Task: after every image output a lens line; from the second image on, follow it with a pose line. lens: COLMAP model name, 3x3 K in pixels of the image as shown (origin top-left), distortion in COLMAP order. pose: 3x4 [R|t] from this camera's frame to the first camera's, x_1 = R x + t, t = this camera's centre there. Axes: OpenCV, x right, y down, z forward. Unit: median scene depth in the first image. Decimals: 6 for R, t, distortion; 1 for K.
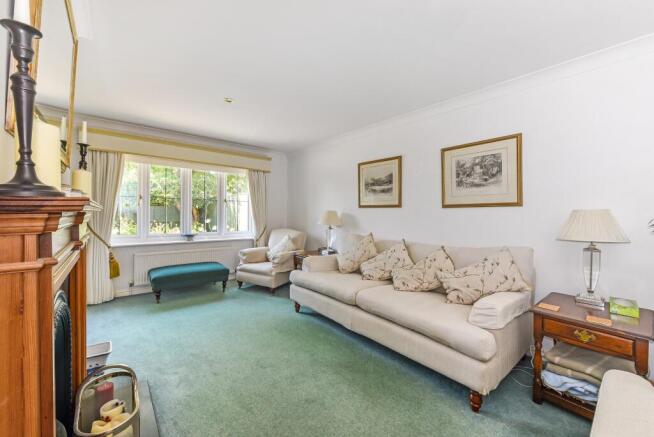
lens RADIAL K [[260.1, 0, 327.2], [0, 260.1, 214.8], [0, 0, 1]] dist [-0.001218, -0.000103]
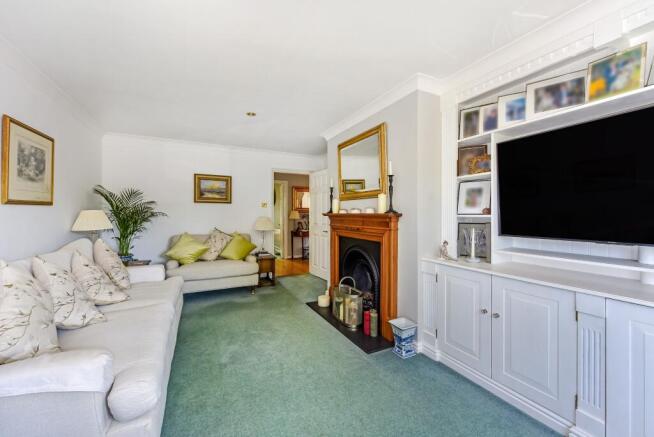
lens RADIAL K [[260.1, 0, 327.1], [0, 260.1, 214.4], [0, 0, 1]] dist [-0.001218, -0.000103]
pose [[-0.974665, -0.020328, 0.222746, -0.545216], [-0.018843, 0.999784, 0.008792, -0.024956], [-0.222876, 0.004372, -0.974837, 1.591381]]
